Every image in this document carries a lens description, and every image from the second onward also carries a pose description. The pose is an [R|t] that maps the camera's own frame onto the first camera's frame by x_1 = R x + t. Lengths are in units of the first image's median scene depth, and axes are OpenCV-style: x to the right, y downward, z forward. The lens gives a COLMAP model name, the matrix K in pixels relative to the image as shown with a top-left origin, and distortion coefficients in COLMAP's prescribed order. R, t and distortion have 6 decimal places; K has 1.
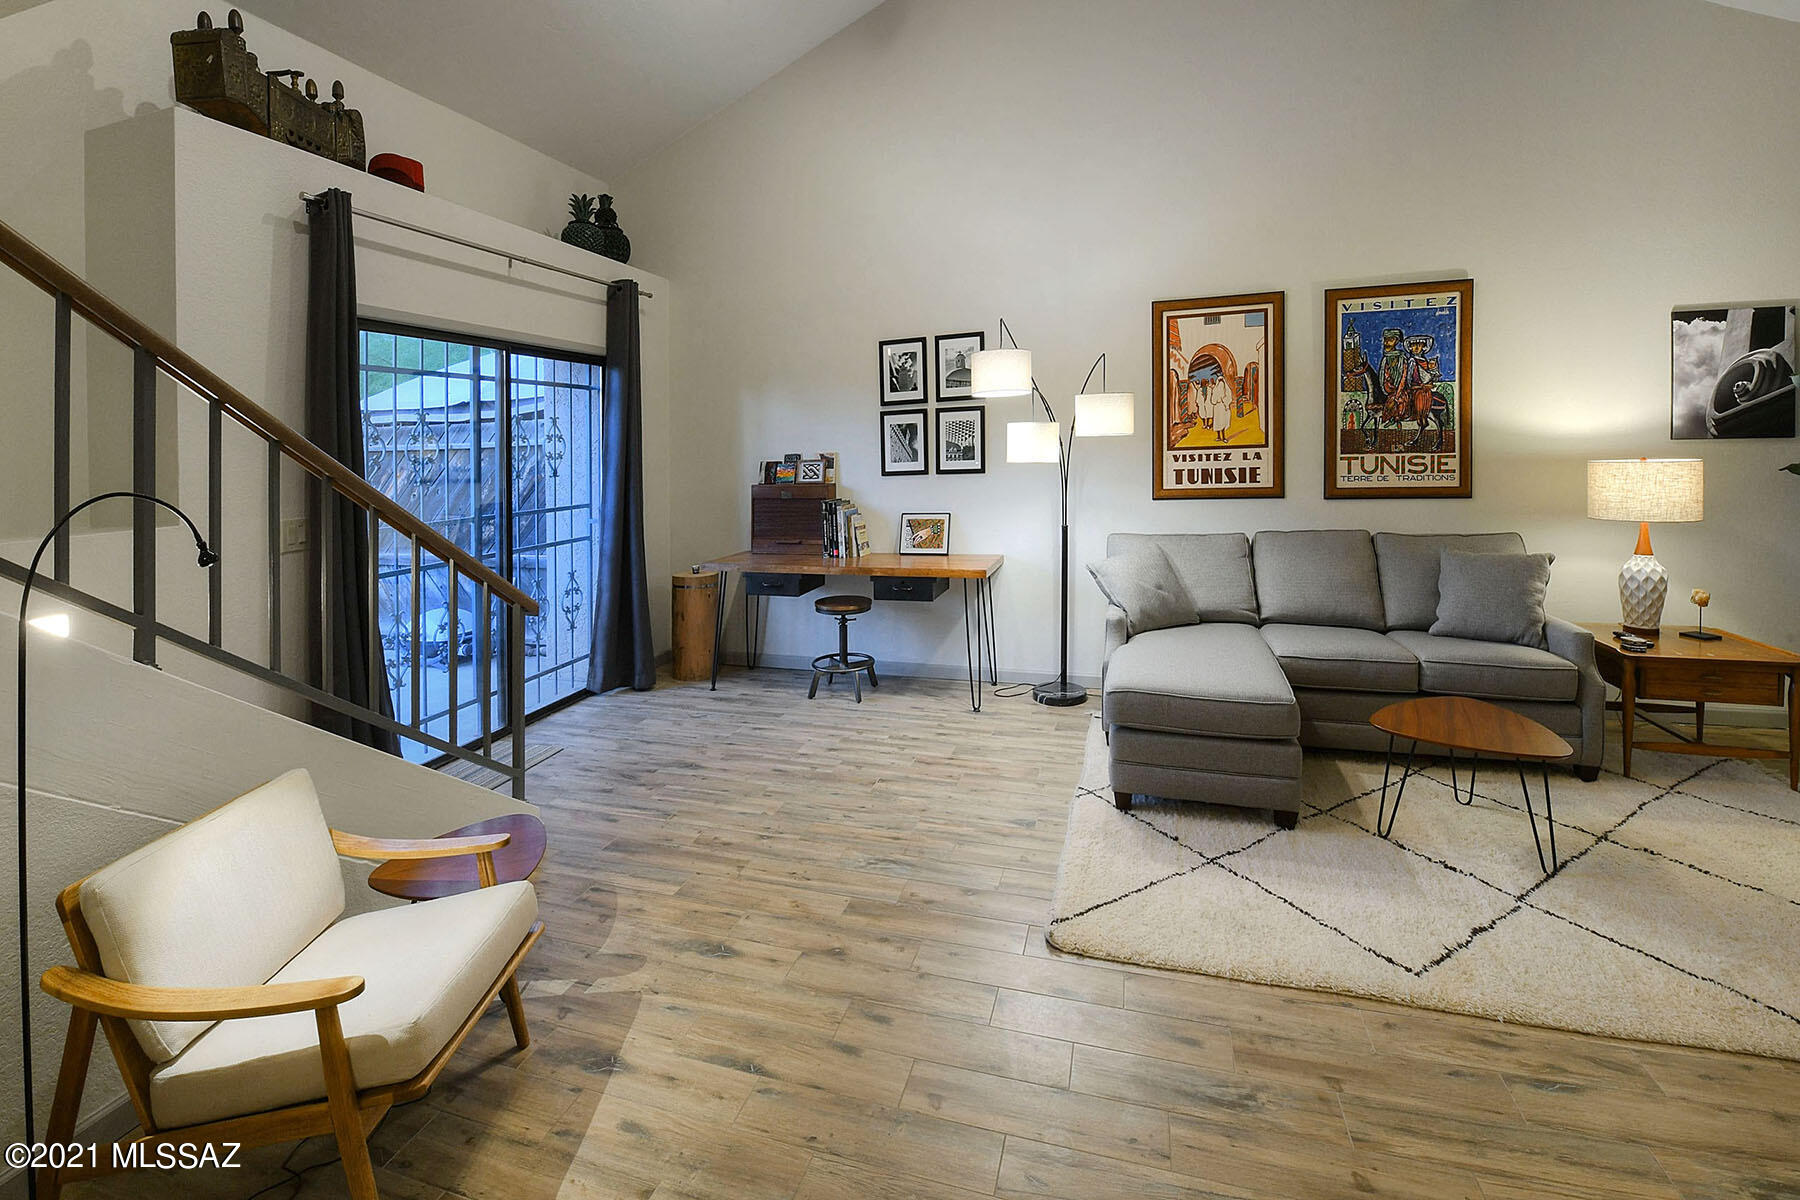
lens RADIAL K [[790.5, 0, 847.5], [0, 790.5, 473.4], [0, 0, 1]] dist [0.001567, -0.006033]
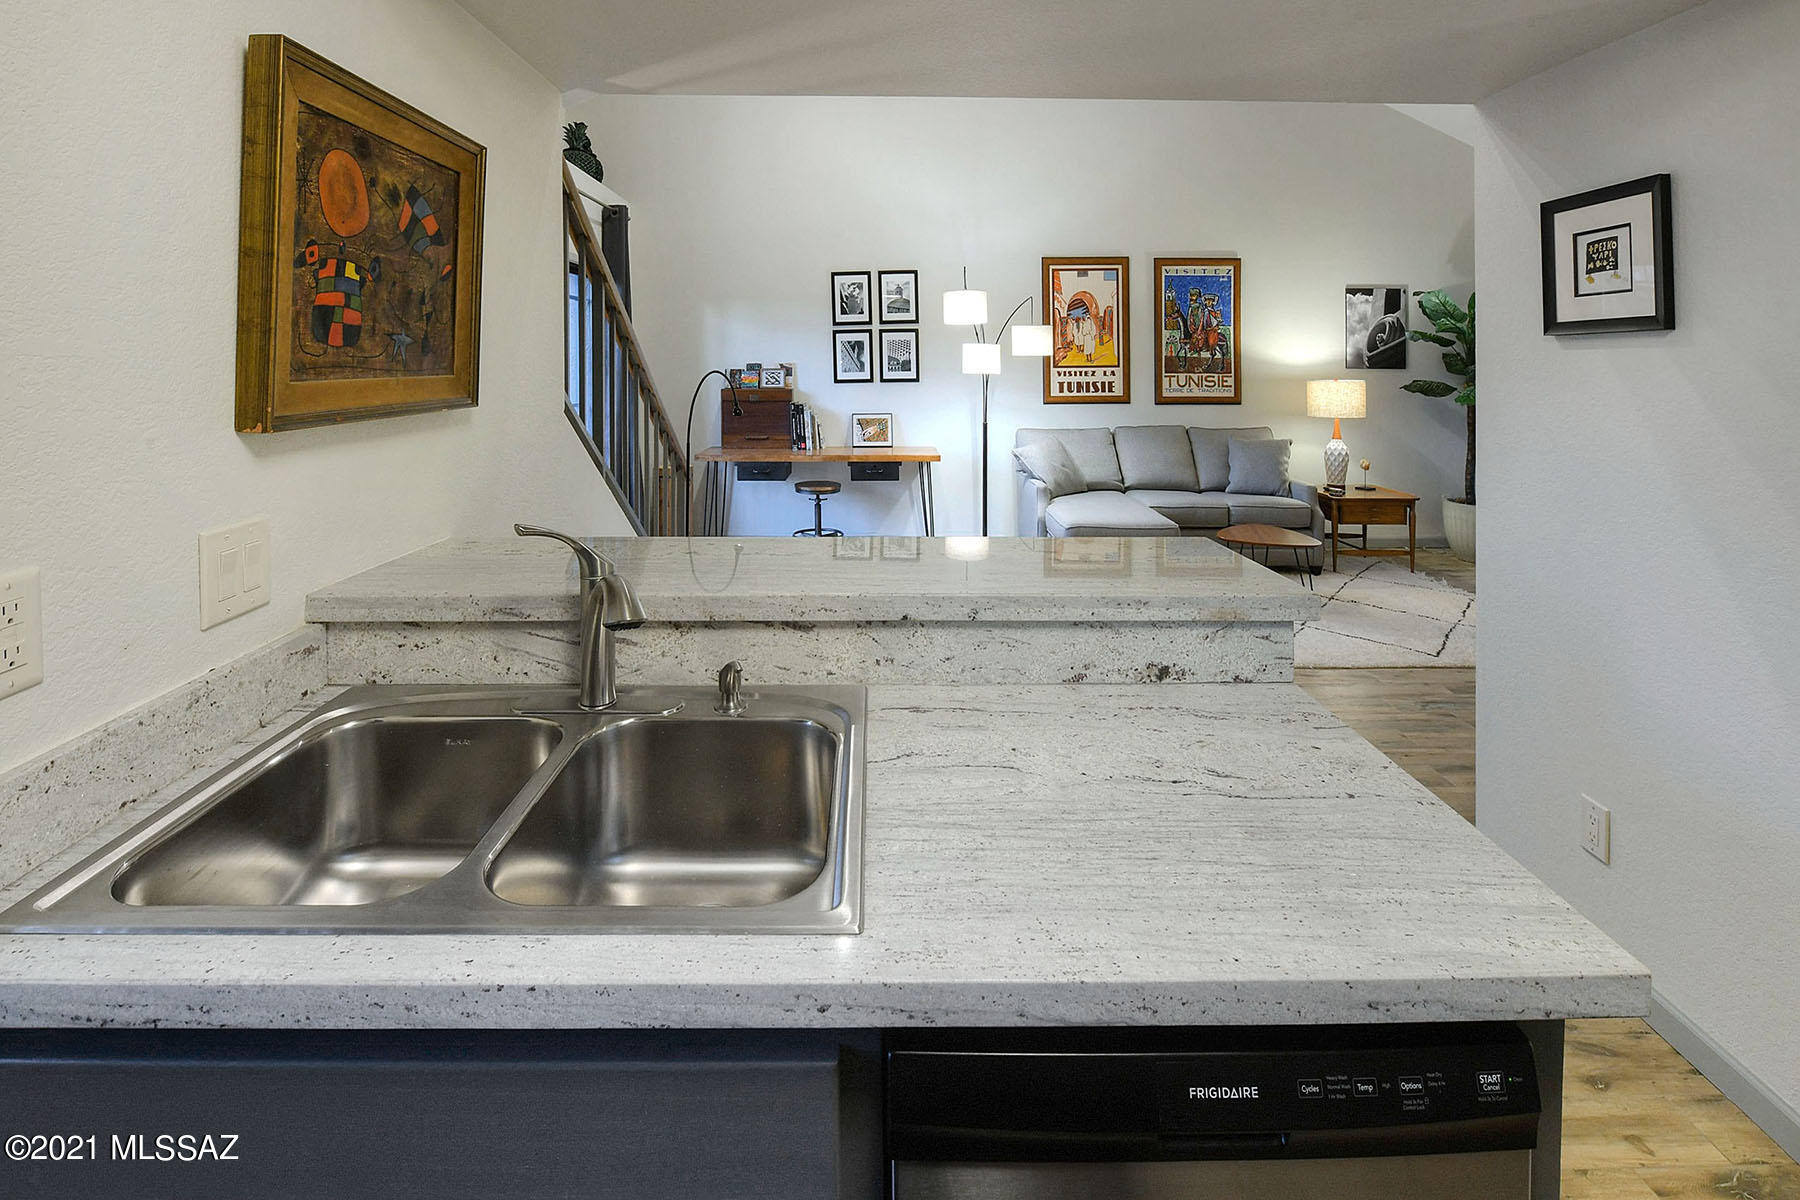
lens RADIAL K [[925.7, 0, 812.0], [0, 925.7, 333.1], [0, 0, 1]] dist [-0.005826, -0.000703]
pose [[0.948719, 0.039369, 0.313659, -0.495587], [-0.016550, 0.997040, -0.075087, 0.038539], [-0.315686, 0.066045, 0.946562, -0.377984]]
